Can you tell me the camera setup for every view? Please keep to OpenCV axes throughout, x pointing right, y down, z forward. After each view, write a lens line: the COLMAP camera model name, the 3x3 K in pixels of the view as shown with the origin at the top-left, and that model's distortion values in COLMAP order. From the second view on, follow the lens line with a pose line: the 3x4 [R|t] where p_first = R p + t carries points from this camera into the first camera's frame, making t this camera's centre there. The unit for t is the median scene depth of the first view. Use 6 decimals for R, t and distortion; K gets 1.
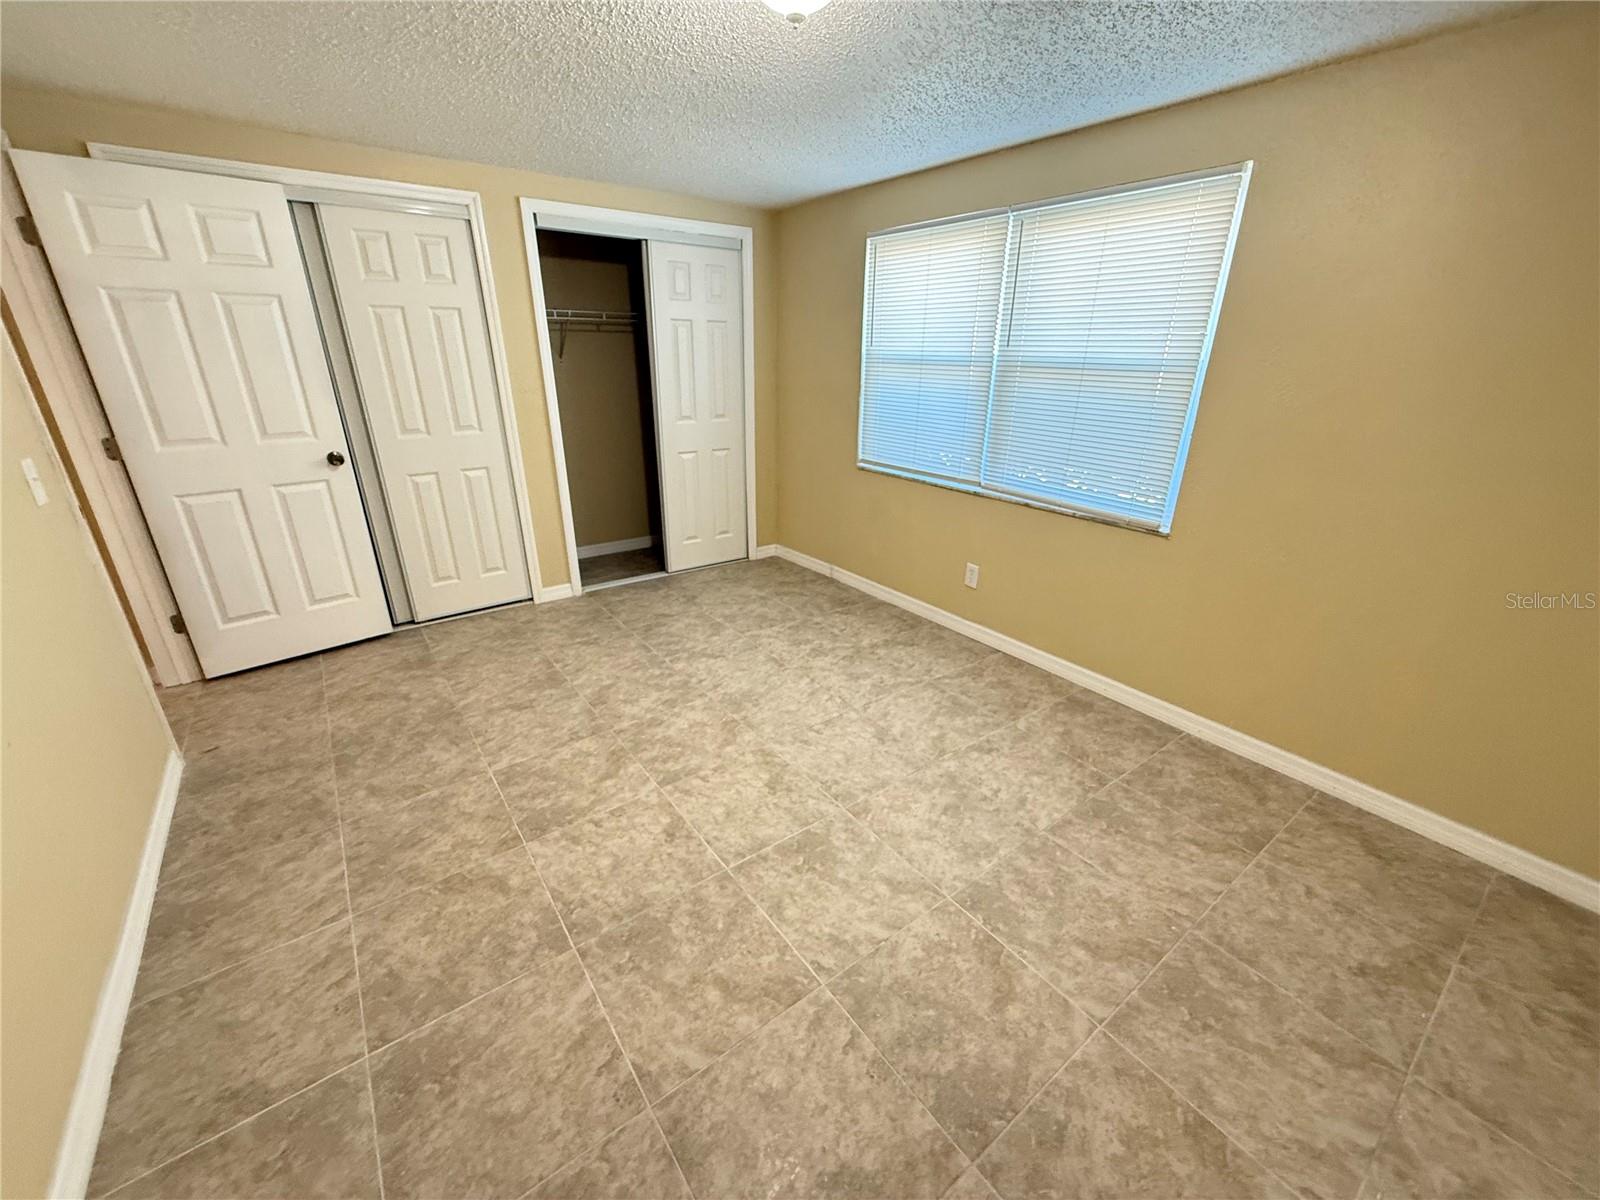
lens RADIAL K [[639.0, 0, 797.1], [0, 639.0, 592.8], [0, 0, 1]] dist [-0.002852, 0.000508]
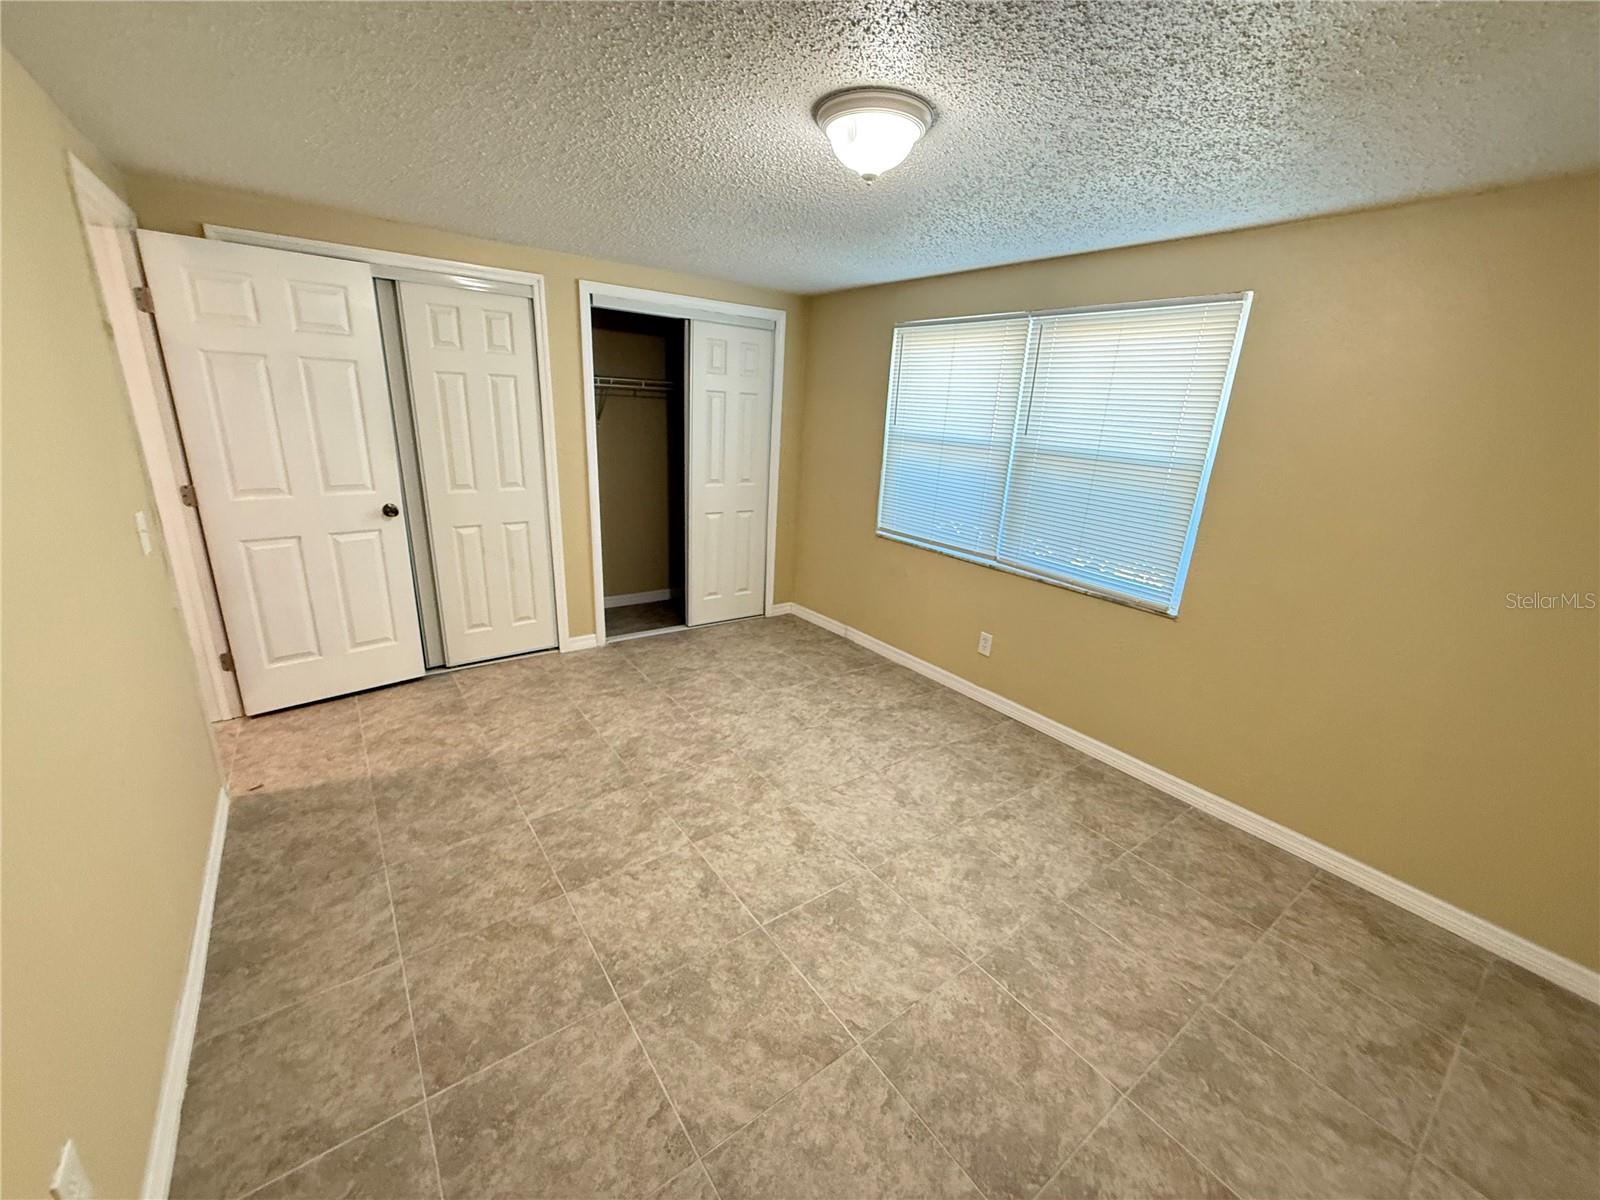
lens RADIAL K [[639.0, 0, 794.7], [0, 639.0, 592.8], [0, 0, 1]] dist [-0.002852, 0.000508]
pose [[0.999145, 0.040848, 0.006402, -0.076172], [-0.040252, 0.996355, -0.075210, -0.030263], [-0.009451, 0.074888, 0.997147, -0.072682]]
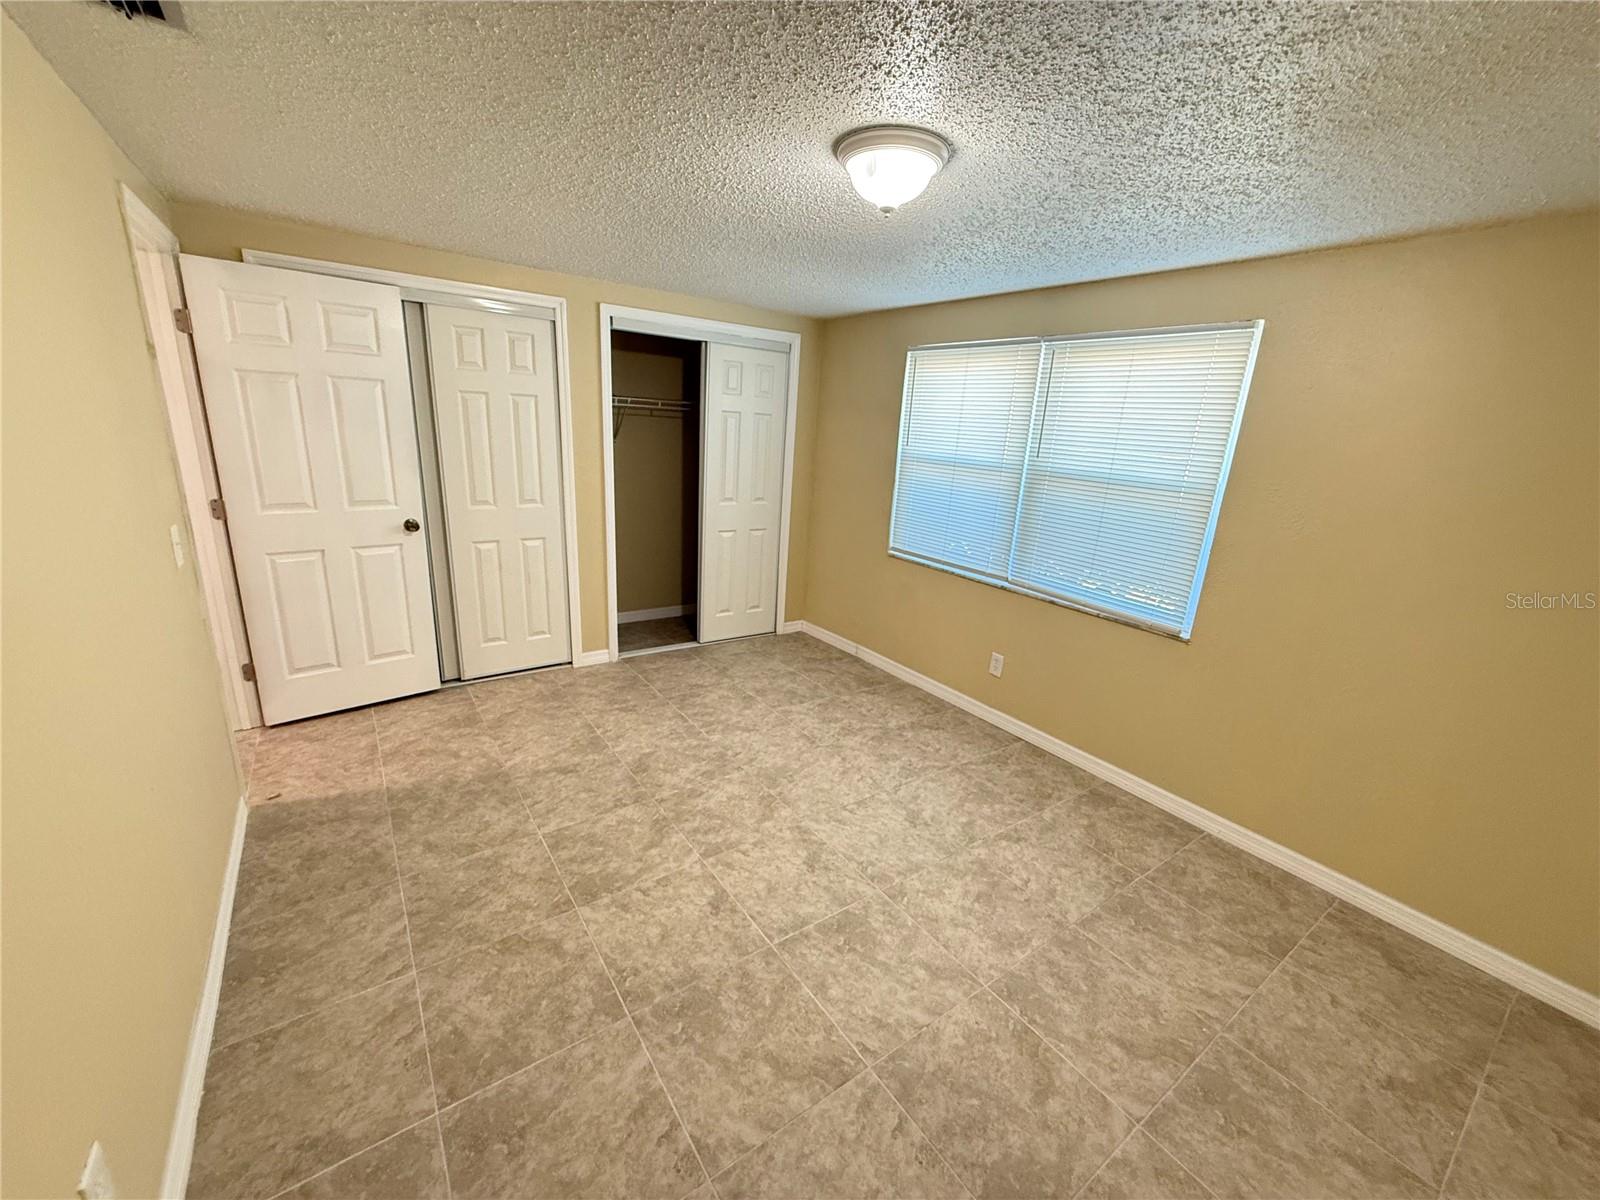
lens RADIAL K [[639.0, 0, 794.6], [0, 639.0, 592.5], [0, 0, 1]] dist [-0.002852, 0.000508]
pose [[0.998546, 0.053178, -0.008804, -0.084952], [-0.053798, 0.993373, -0.101566, -0.031699], [0.003345, 0.101892, 0.994790, -0.085457]]
